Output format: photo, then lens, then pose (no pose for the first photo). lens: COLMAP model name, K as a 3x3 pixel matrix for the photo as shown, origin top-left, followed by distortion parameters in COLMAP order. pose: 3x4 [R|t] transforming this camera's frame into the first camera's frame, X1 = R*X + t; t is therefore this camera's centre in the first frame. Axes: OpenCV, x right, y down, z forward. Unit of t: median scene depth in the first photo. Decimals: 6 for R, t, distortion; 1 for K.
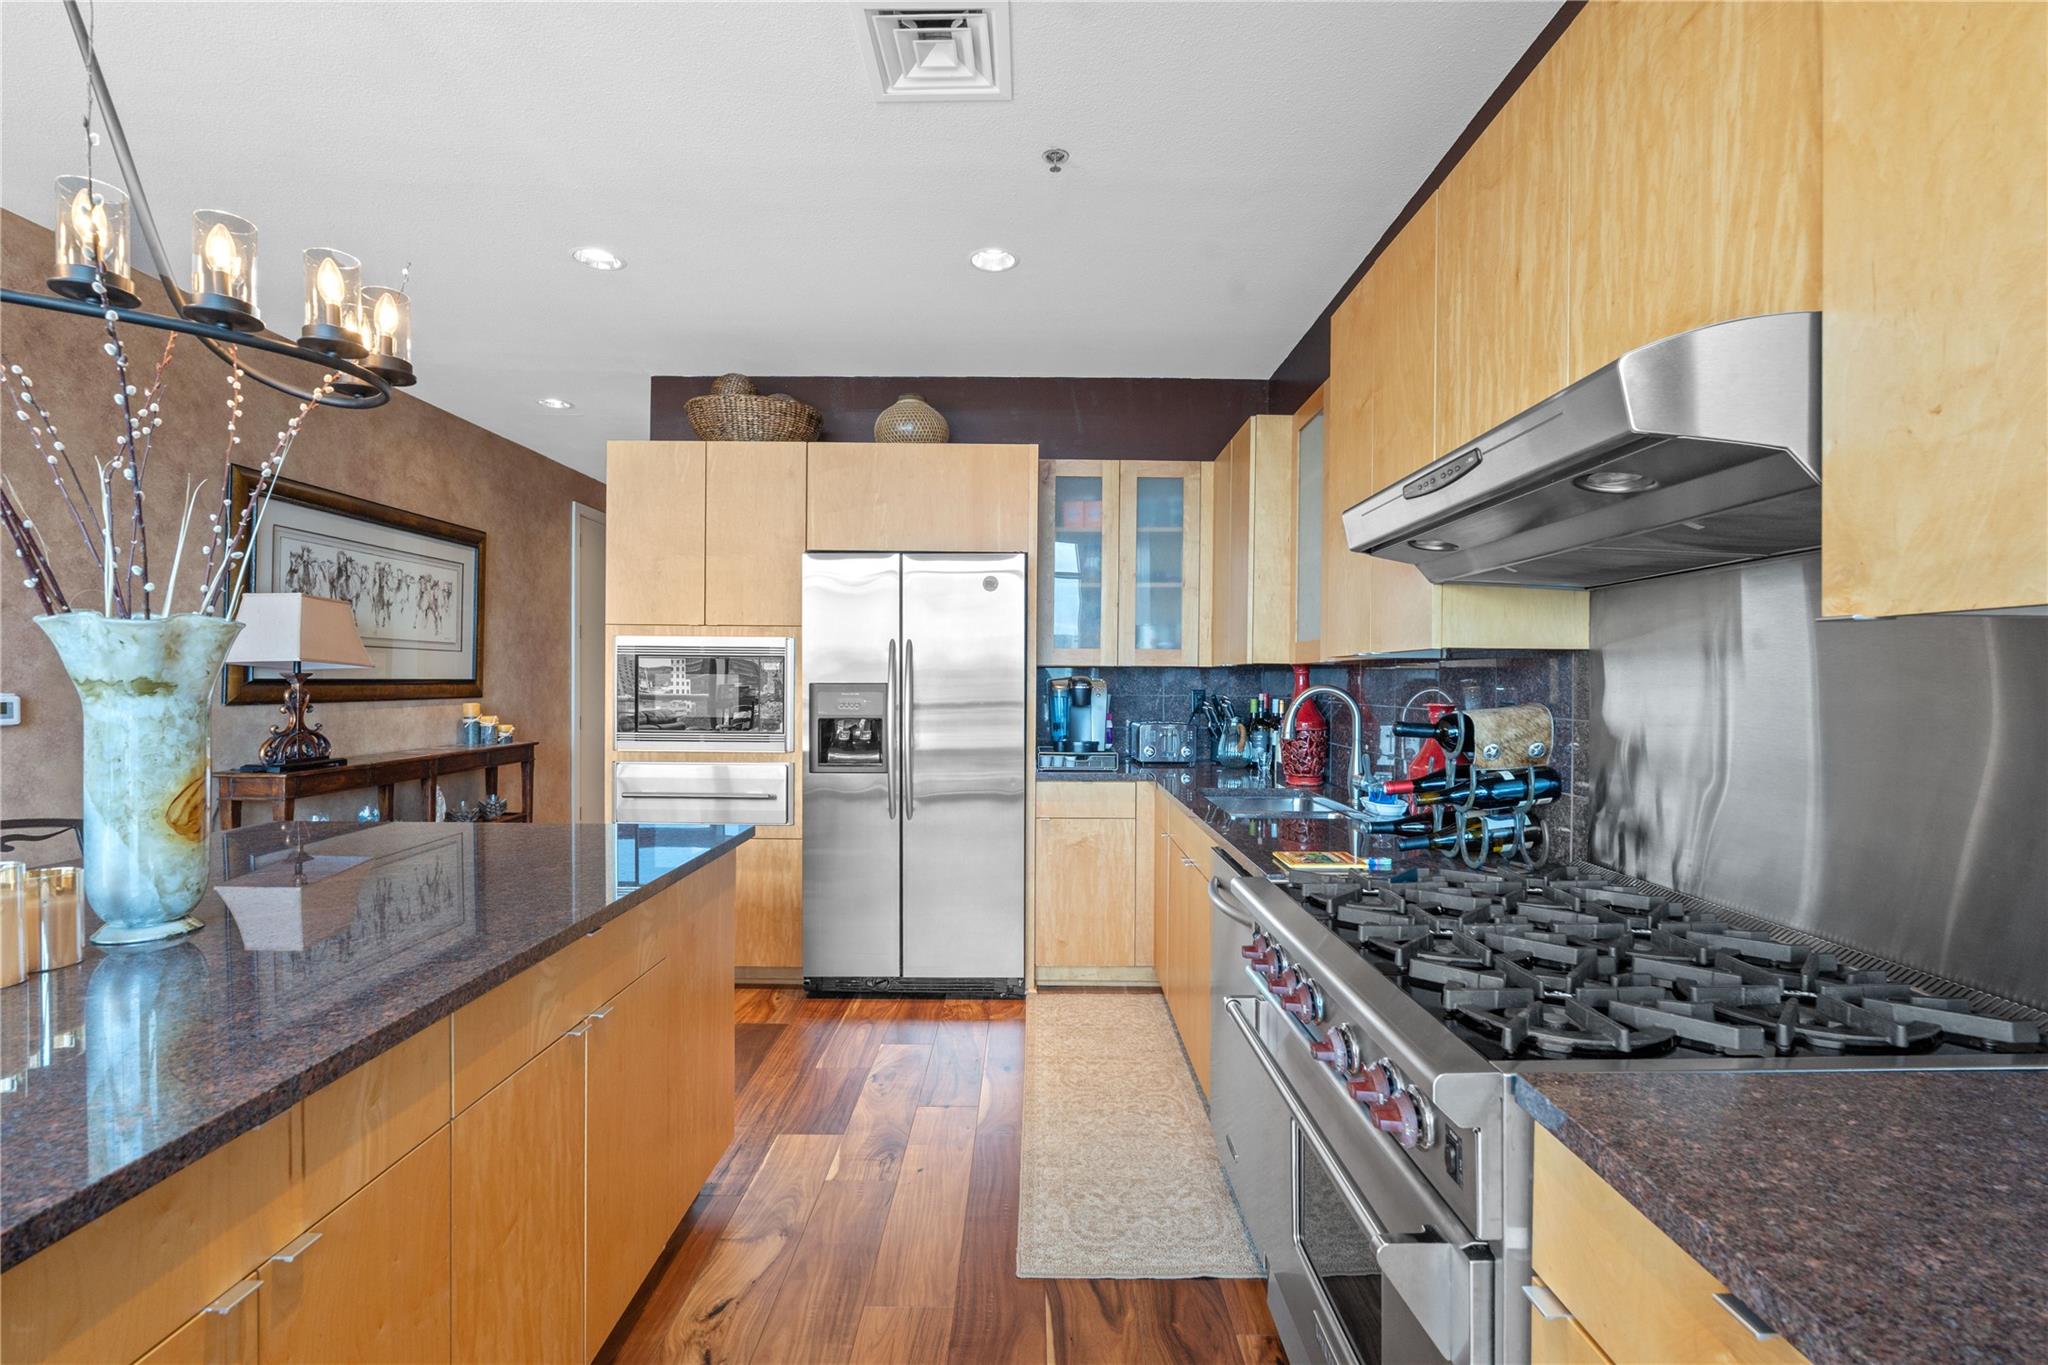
lens RADIAL K [[921.3, 0, 1021.9], [0, 921.3, 686.0], [0, 0, 1]] dist [-0.001580, 0.000346]
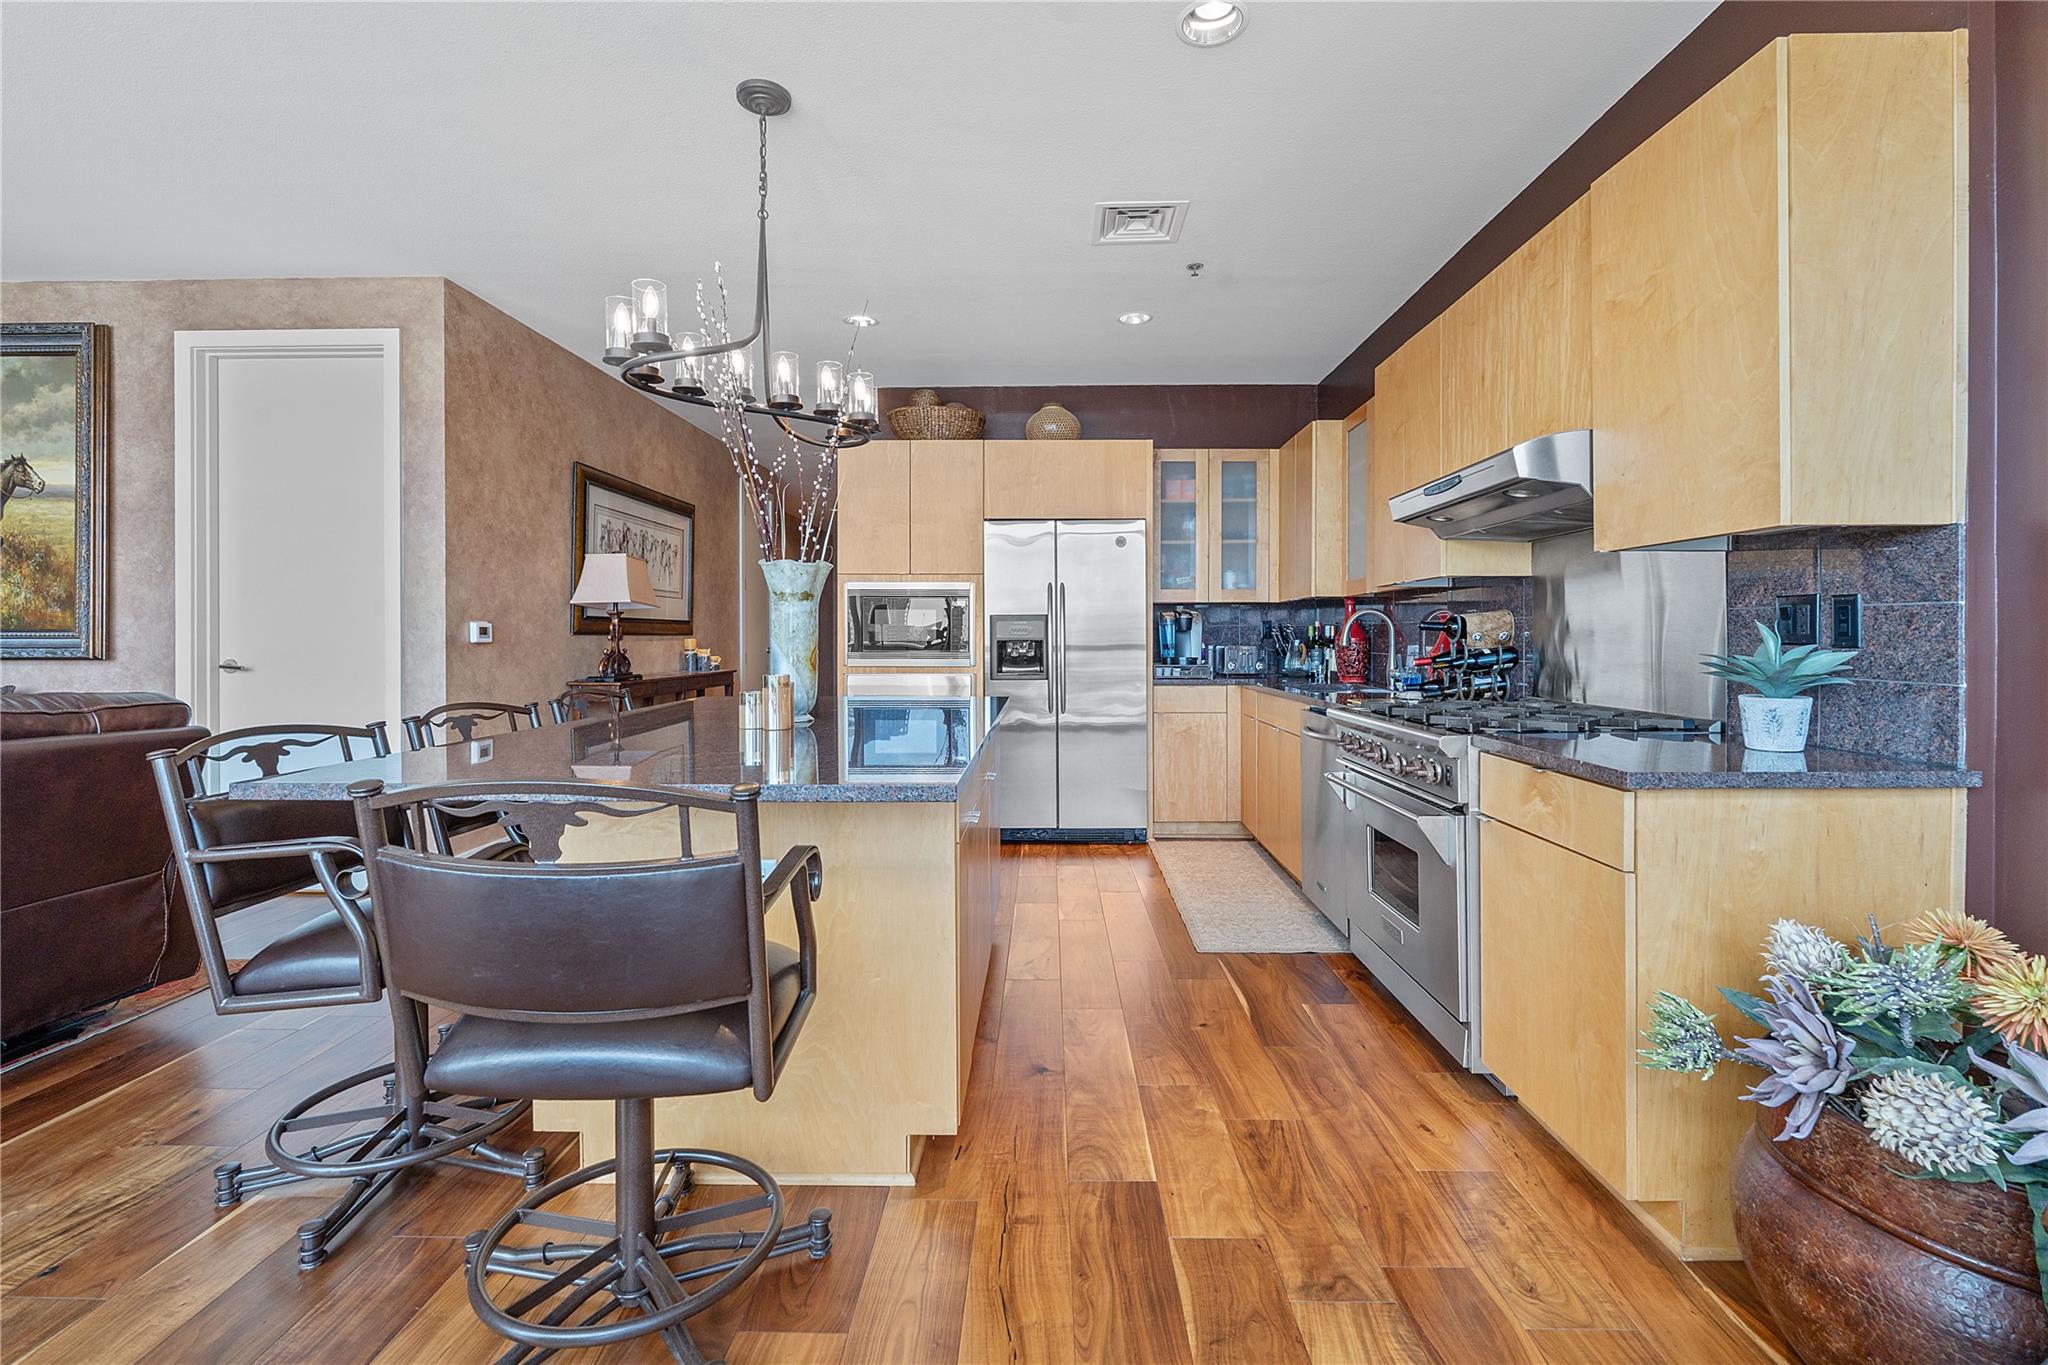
lens RADIAL K [[914.1, 0, 1020.9], [0, 914.1, 637.1], [0, 0, 1]] dist [-0.002219, 0.000136]
pose [[0.999742, -0.007903, -0.021298, -0.155524], [0.007769, 0.999949, -0.006399, 0.039094], [0.021348, 0.006231, 0.999753, -0.369730]]
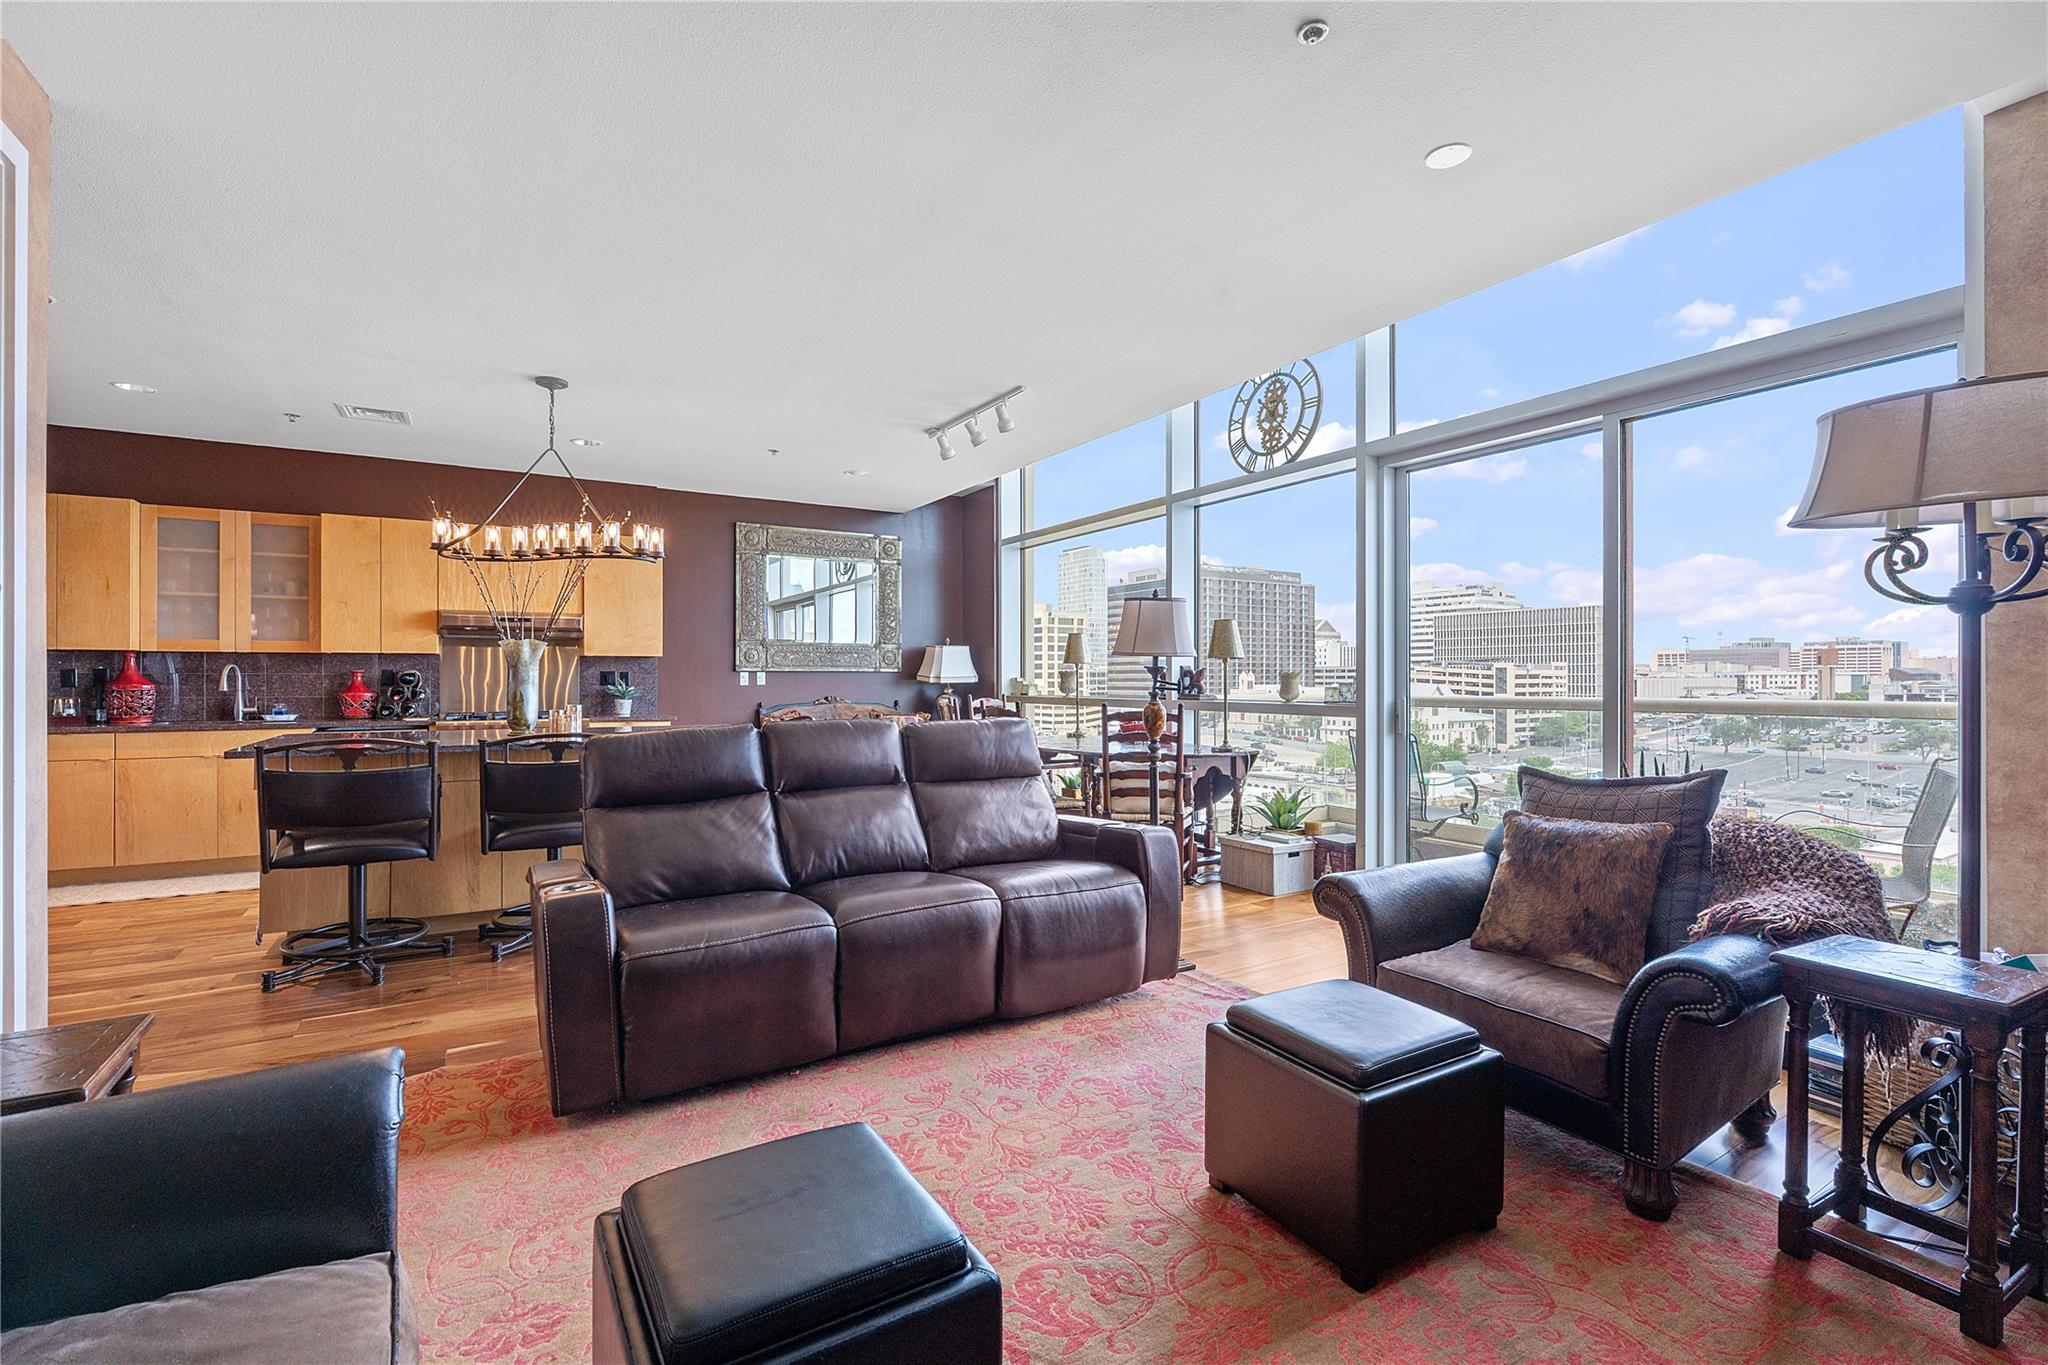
lens RADIAL K [[903.4, 0, 1027.7], [0, 903.4, 678.4], [0, 0, 1]] dist [-0.000386, -0.000143]
pose [[-0.528393, -0.004368, 0.848989, -1.789298], [0.003404, 0.999968, 0.007263, 0.017767], [-0.848993, 0.006728, -0.528361, 0.448776]]
